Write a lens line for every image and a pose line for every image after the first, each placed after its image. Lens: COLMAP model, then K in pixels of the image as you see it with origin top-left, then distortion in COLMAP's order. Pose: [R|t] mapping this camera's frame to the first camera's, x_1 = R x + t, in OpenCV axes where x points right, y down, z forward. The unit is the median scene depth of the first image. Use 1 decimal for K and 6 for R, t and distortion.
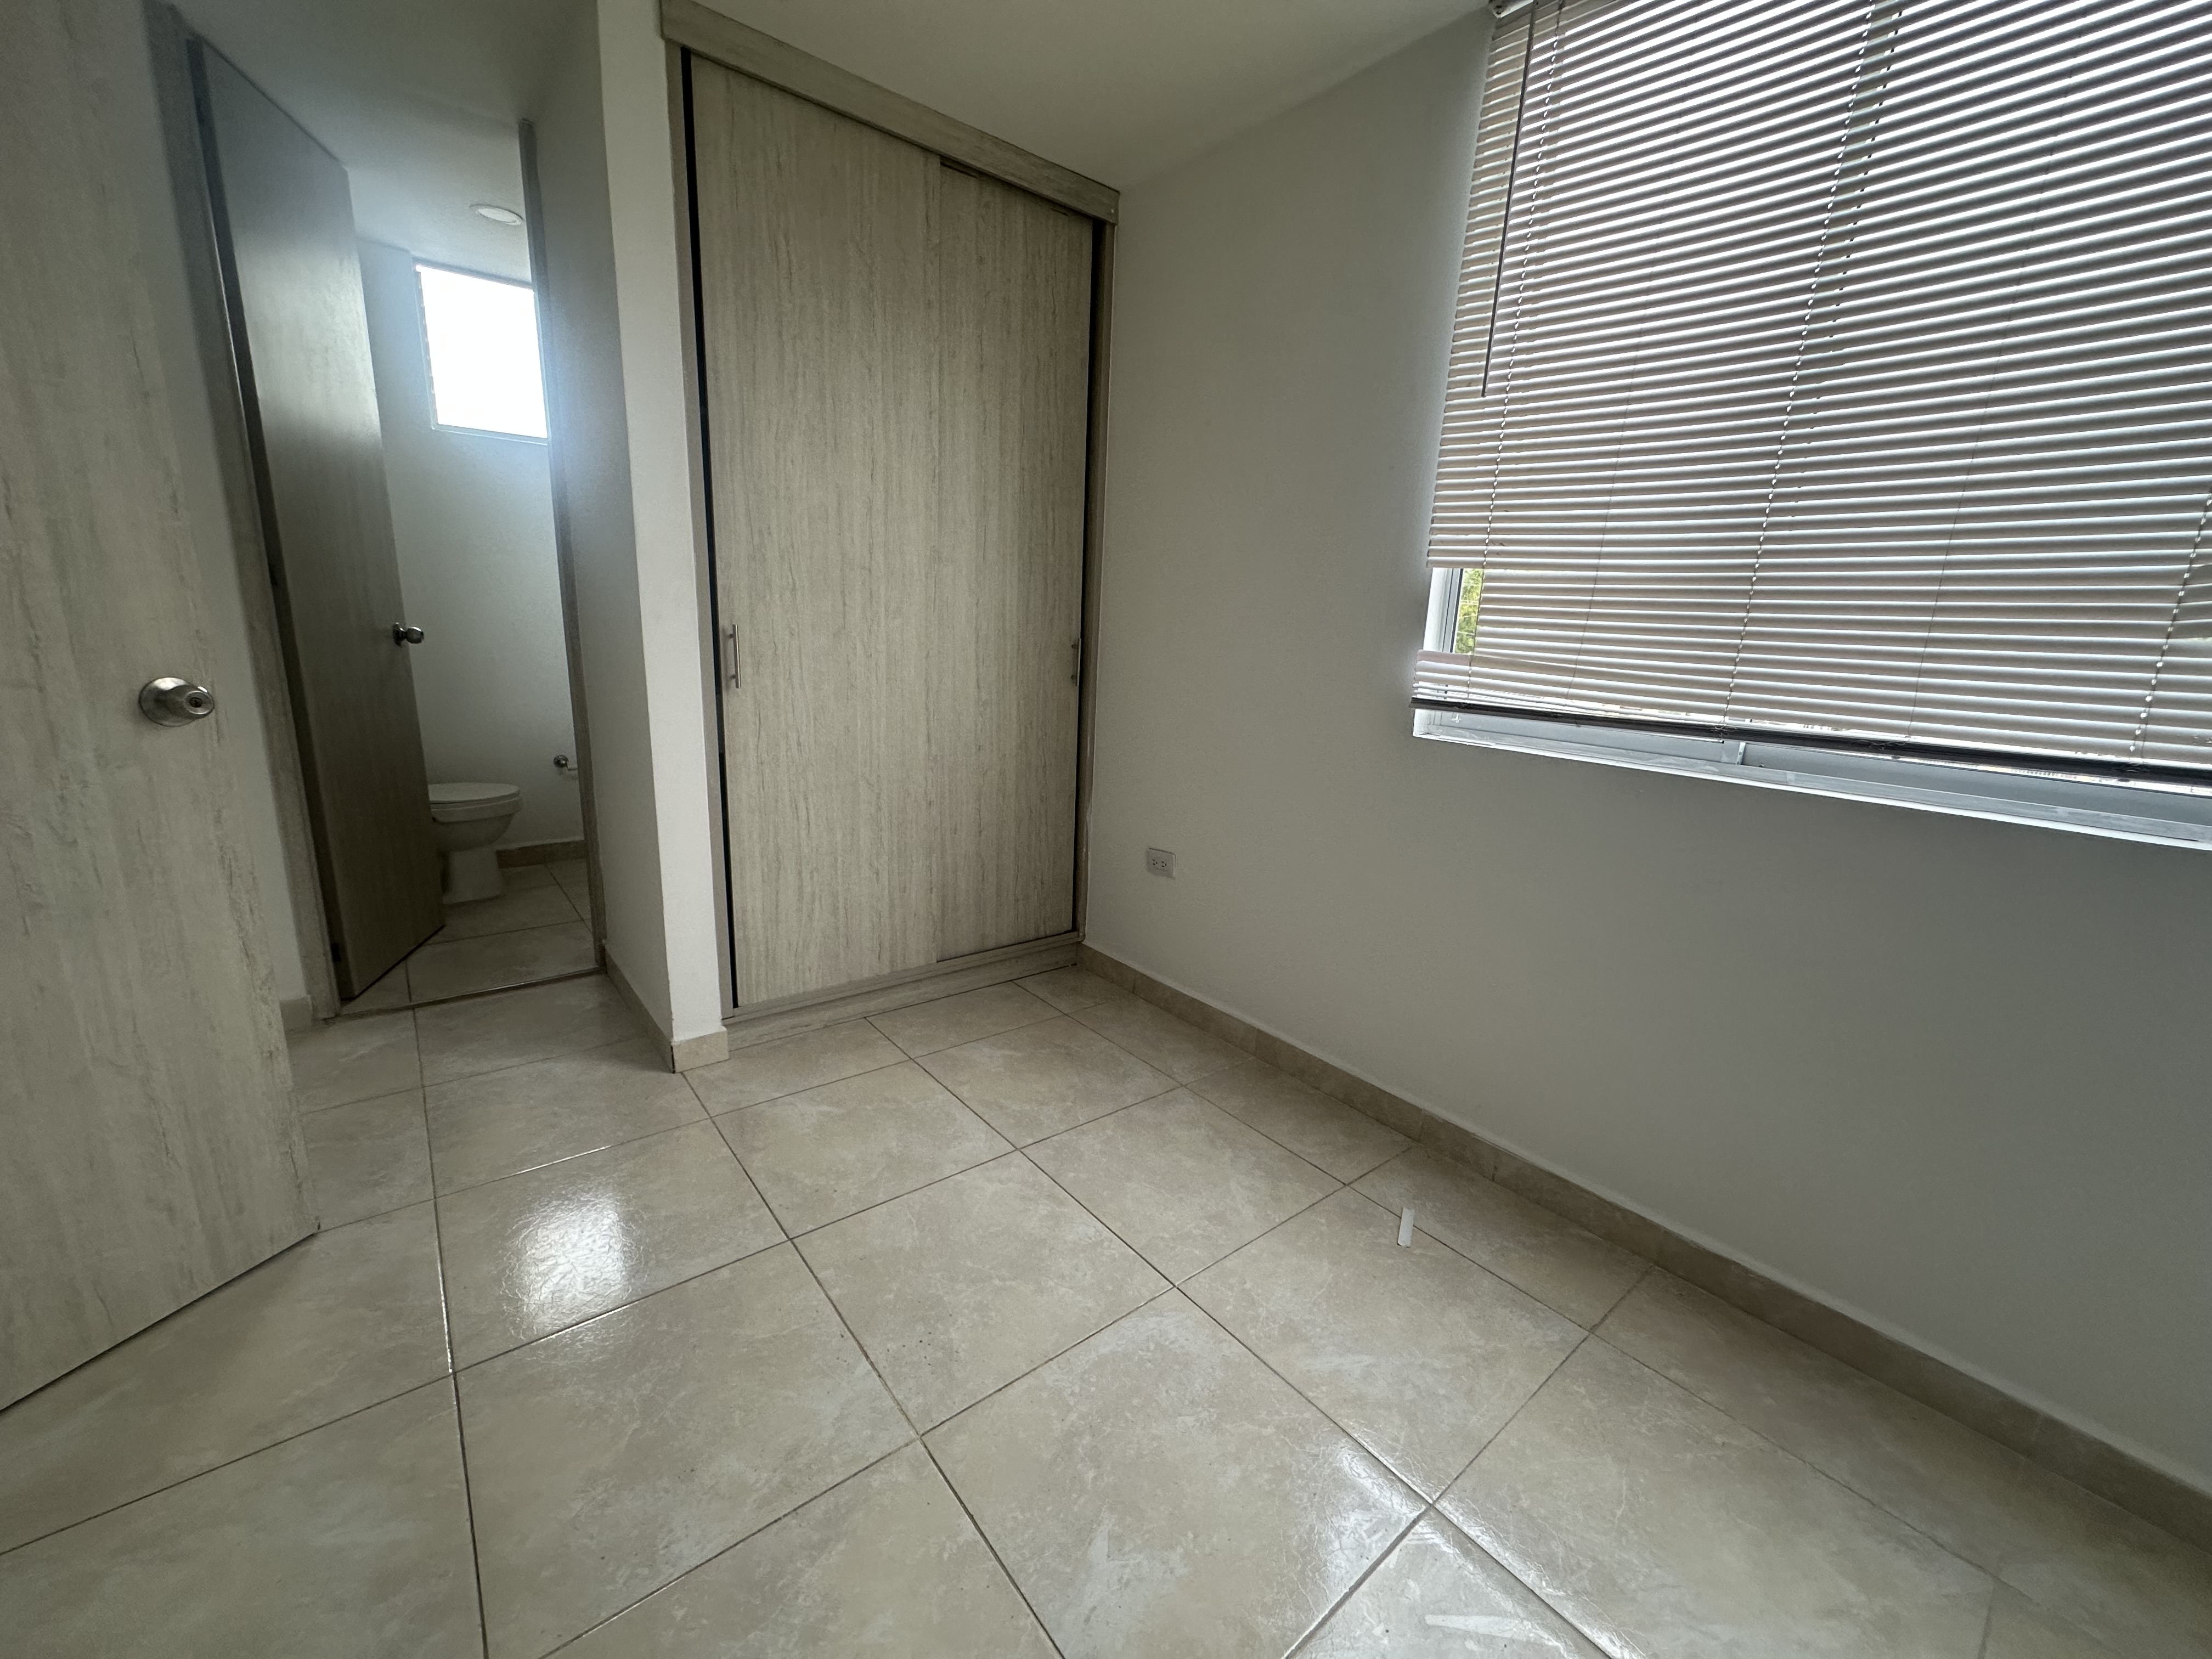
lens RADIAL K [[889.7, 0, 1110.6], [0, 889.7, 823.6], [0, 0, 1]] dist [-0.001671, 0.000084]
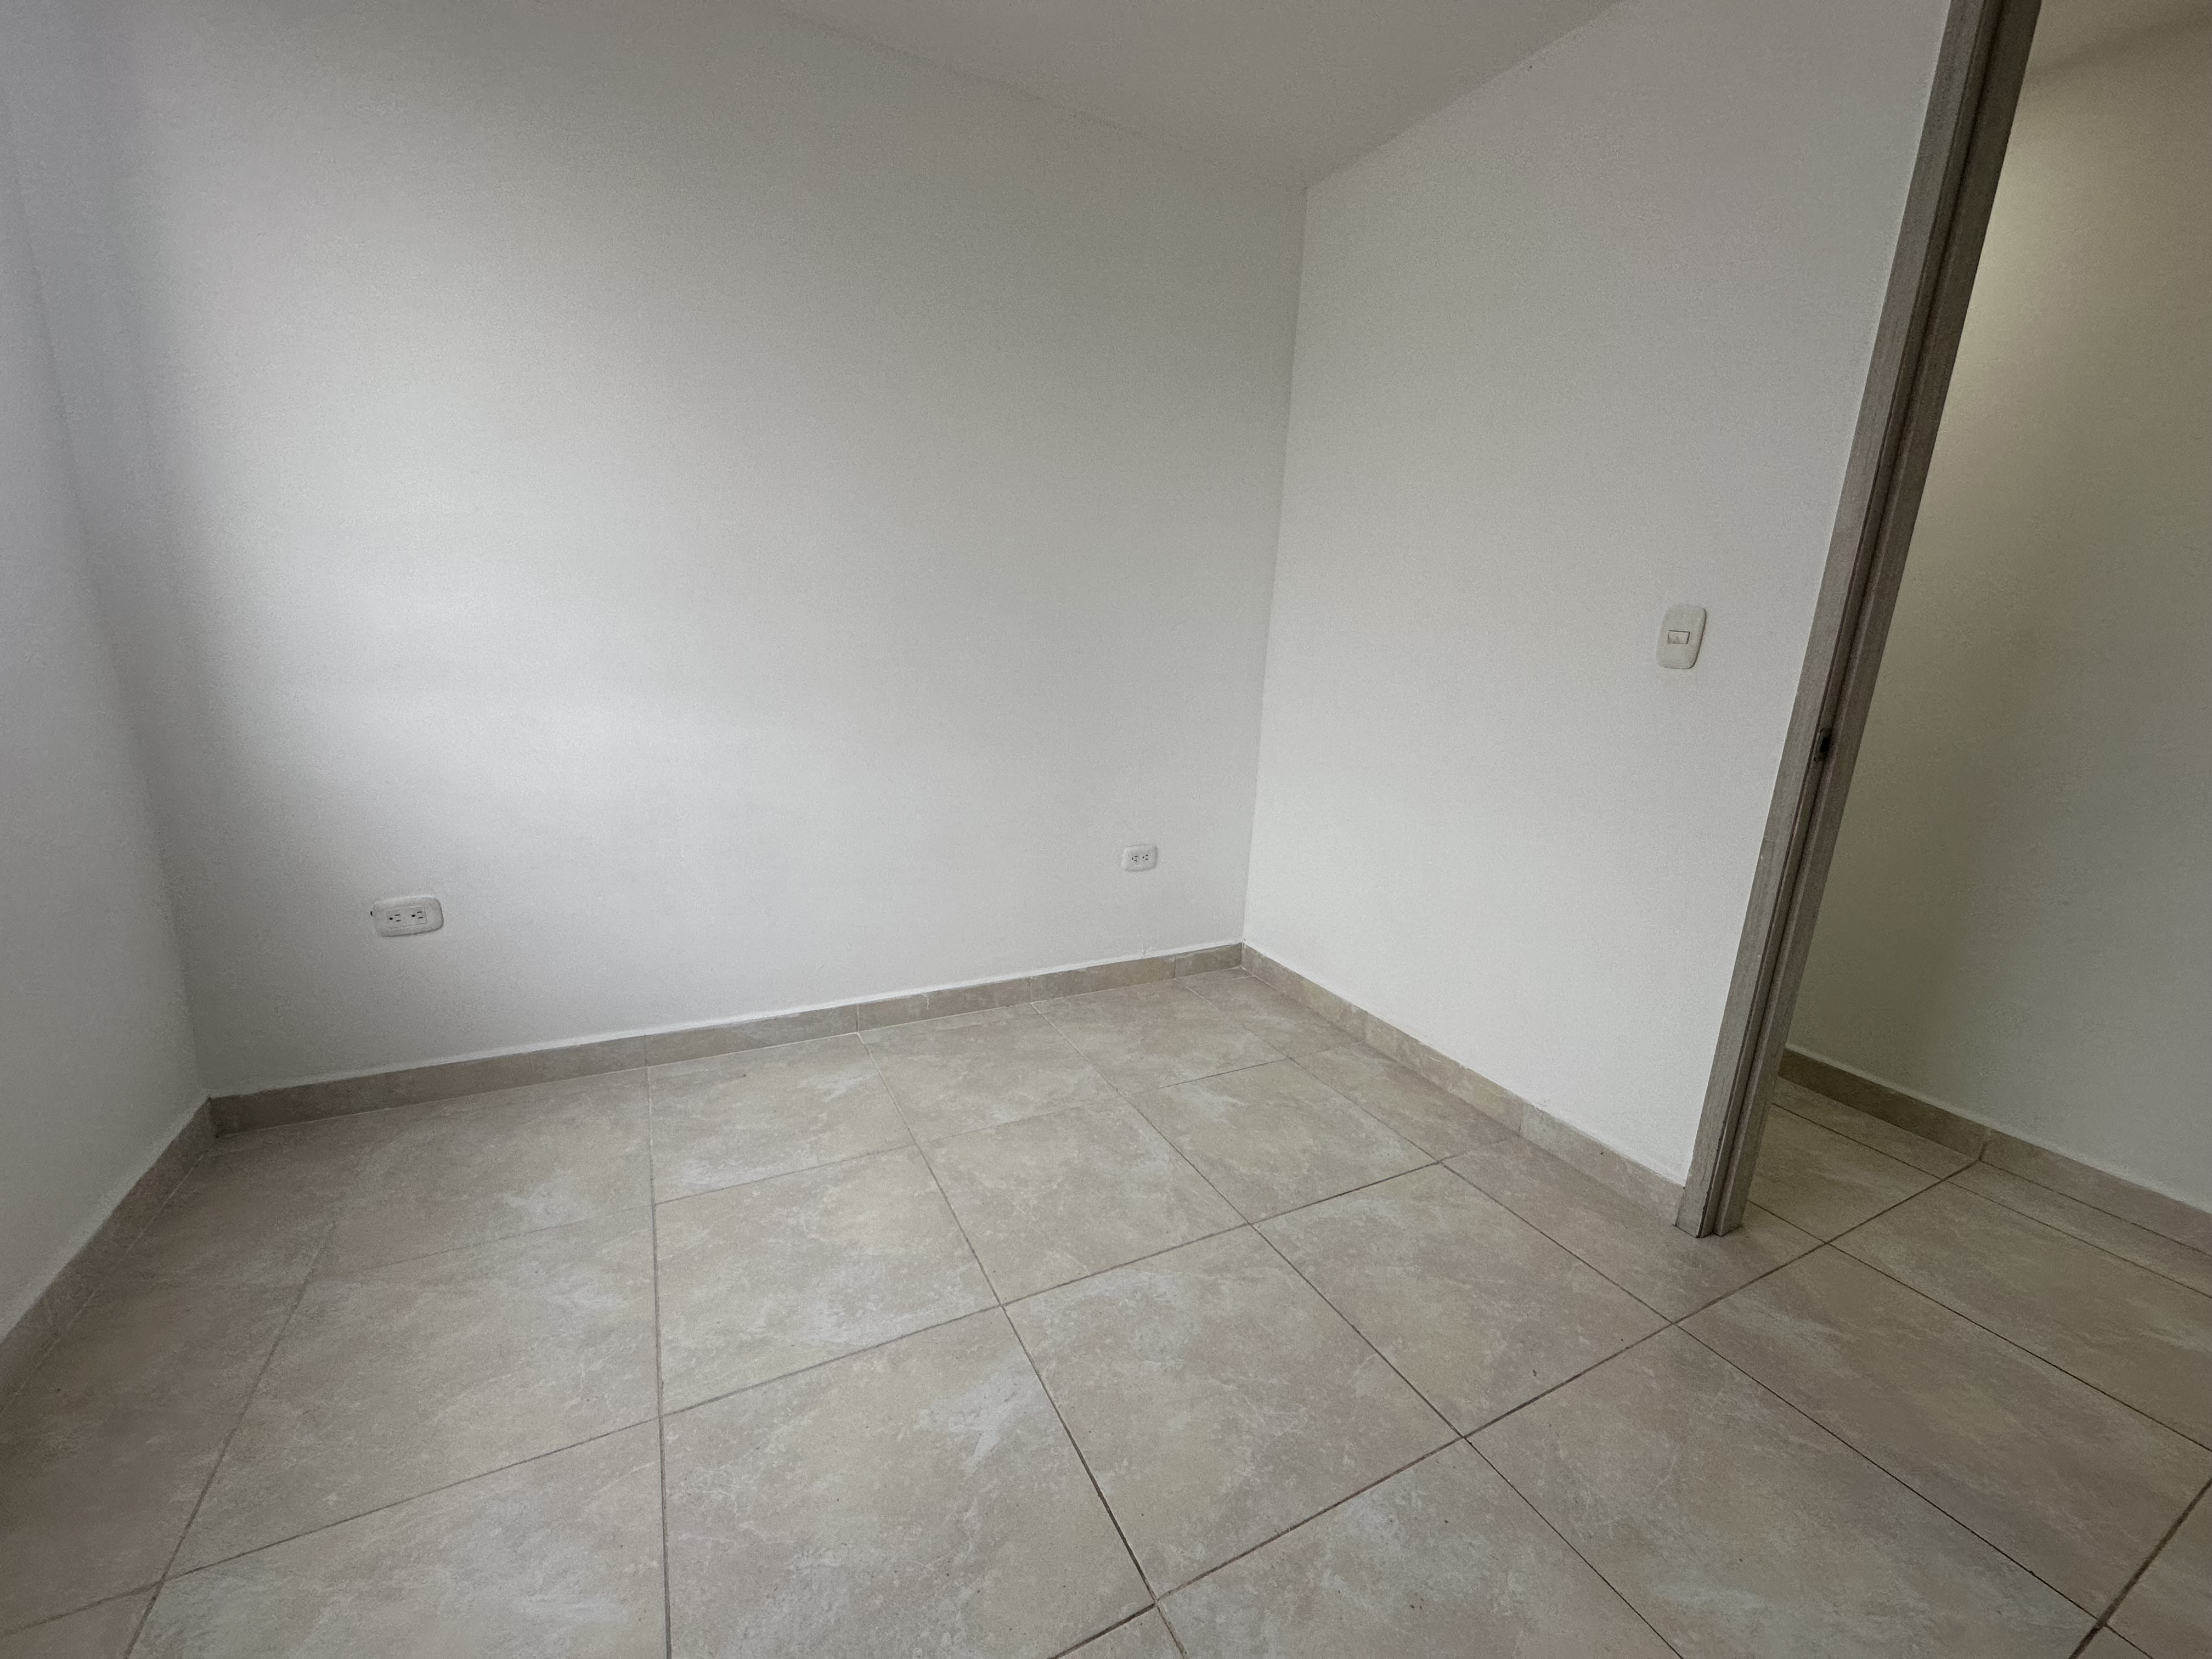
lens RADIAL K [[883.8, 0, 1104.5], [0, 883.8, 826.1], [0, 0, 1]] dist [-0.002162, 0.000338]
pose [[-0.974767, -0.136927, 0.176297, -0.127500], [-0.045943, 0.895923, 0.441826, -0.179566], [-0.218446, 0.422578, -0.879607, 0.847520]]
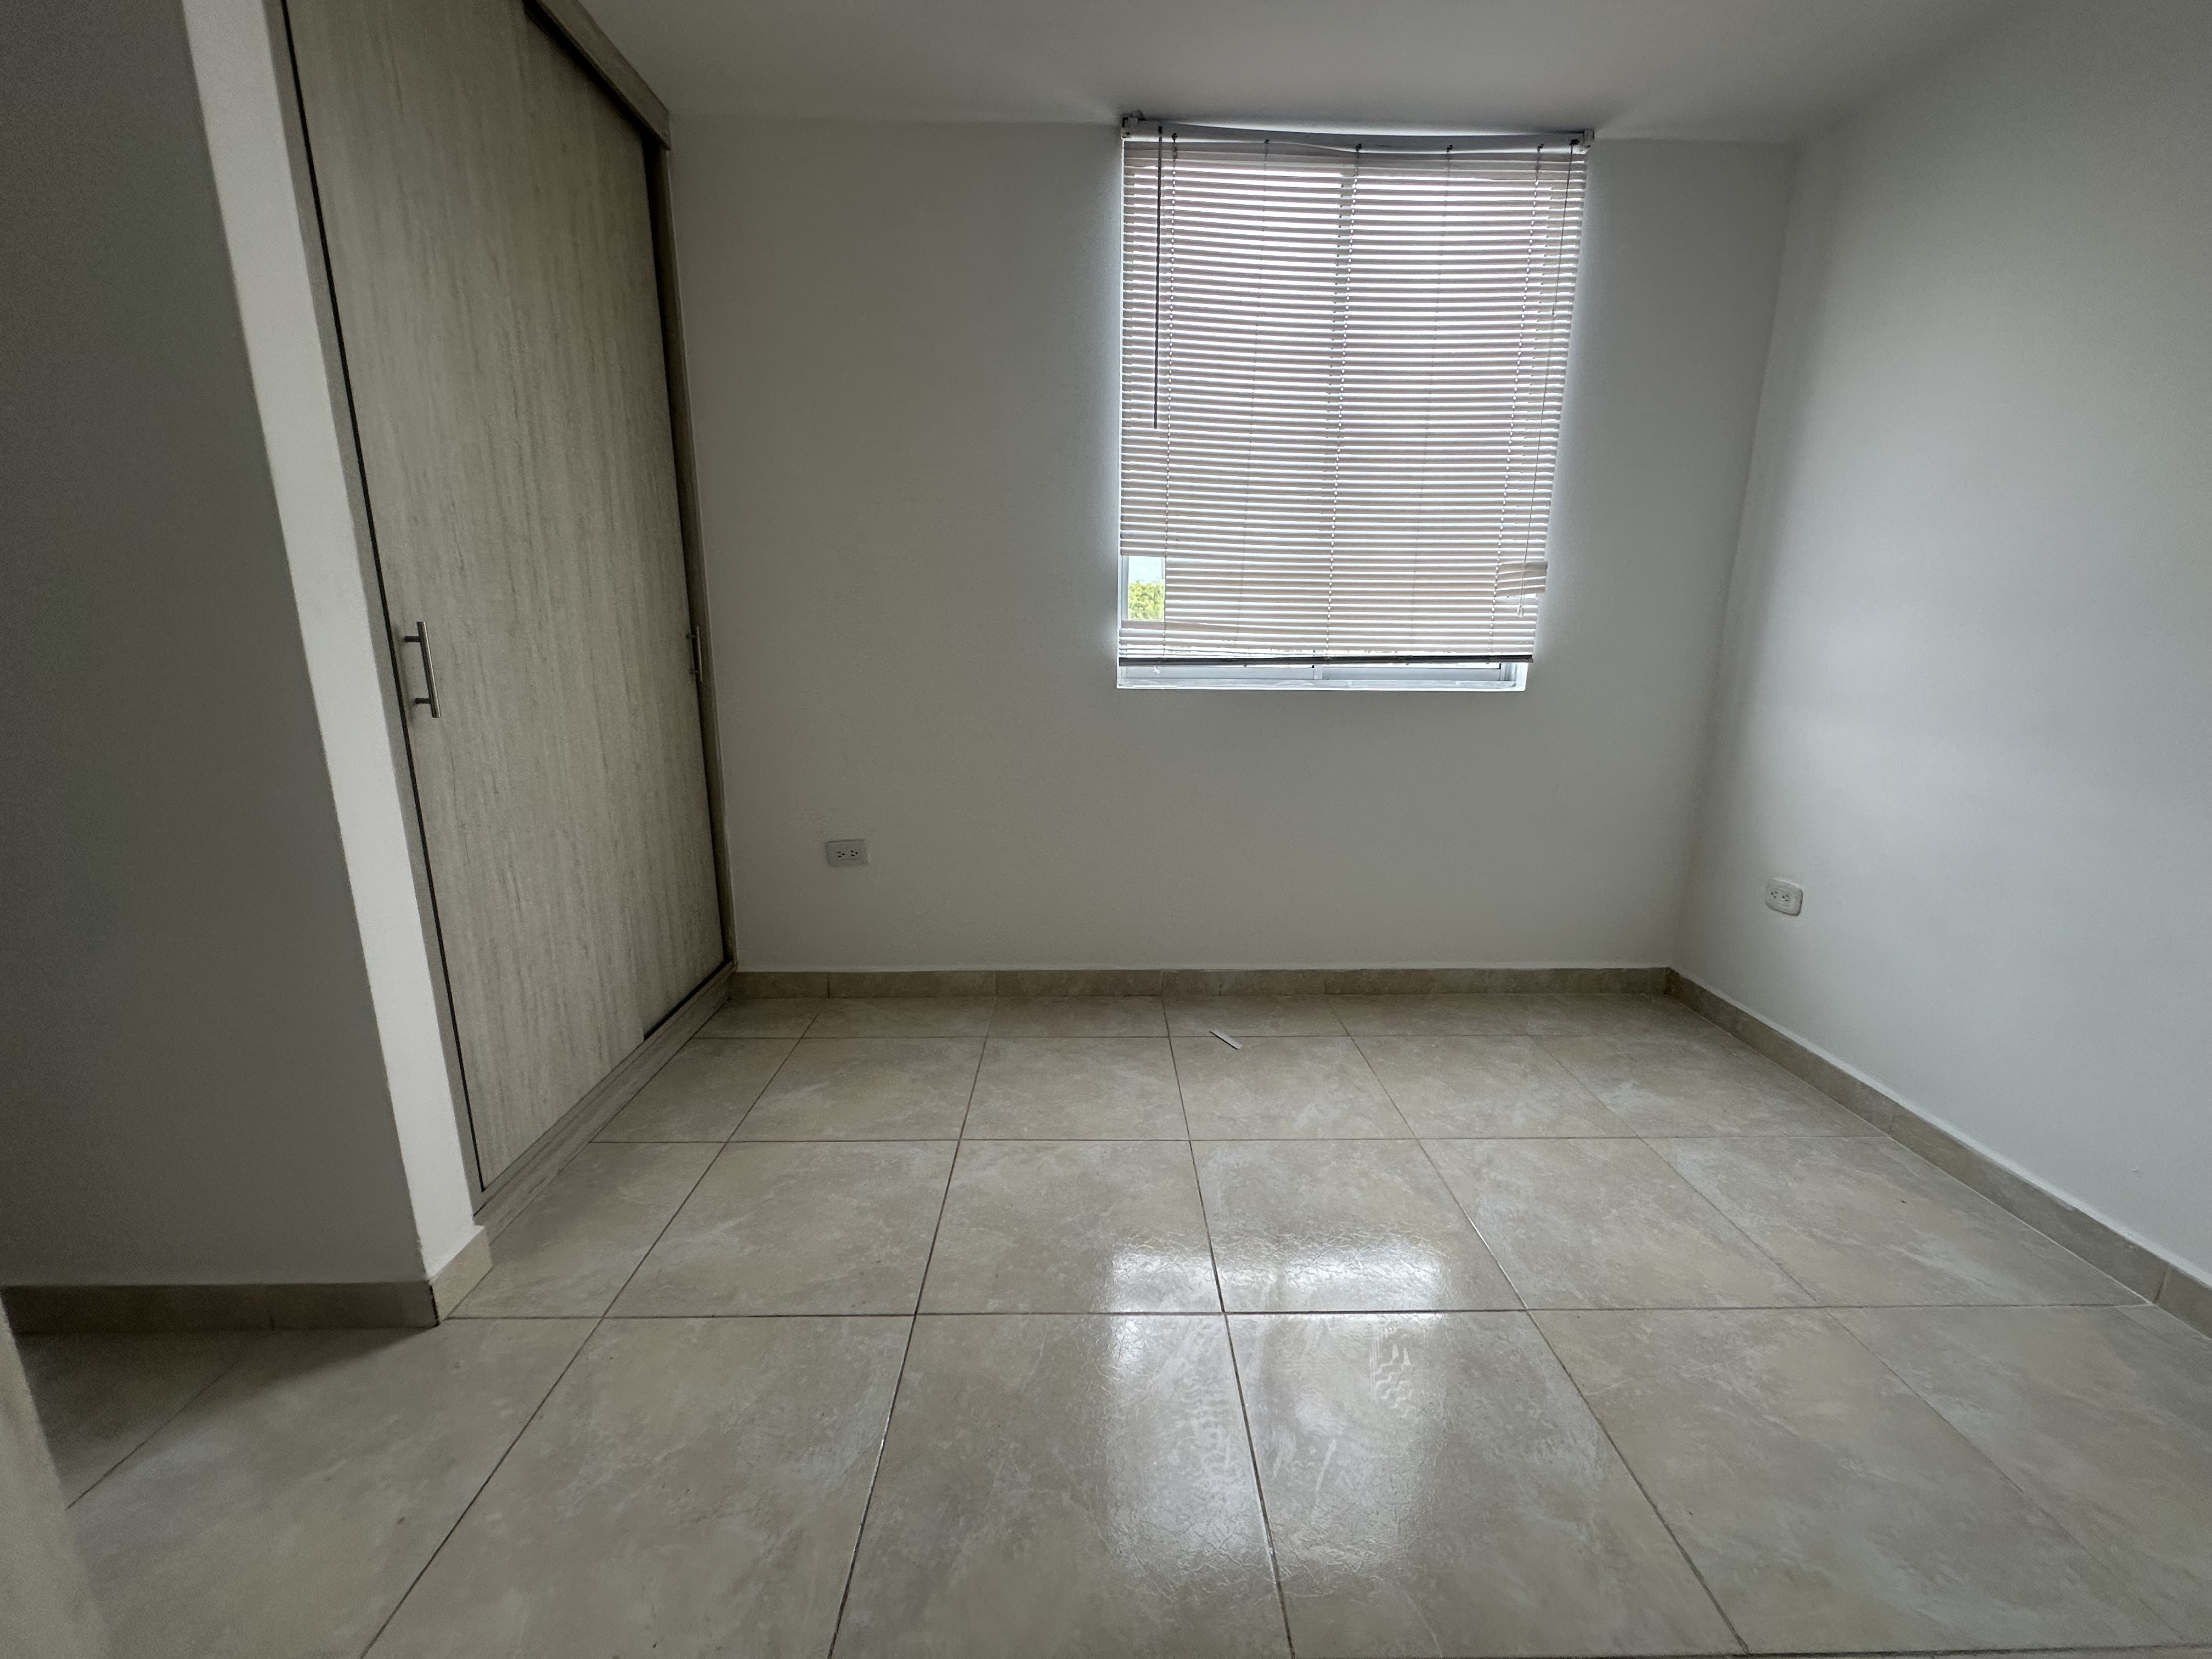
lens RADIAL K [[883.8, 0, 1104.5], [0, 883.8, 826.1], [0, 0, 1]] dist [-0.002162, 0.000338]
pose [[0.613934, -0.213747, 0.759867, -0.623491], [0.195958, 0.973775, 0.115594, -0.051644], [-0.764647, 0.077935, 0.639719, 0.202161]]
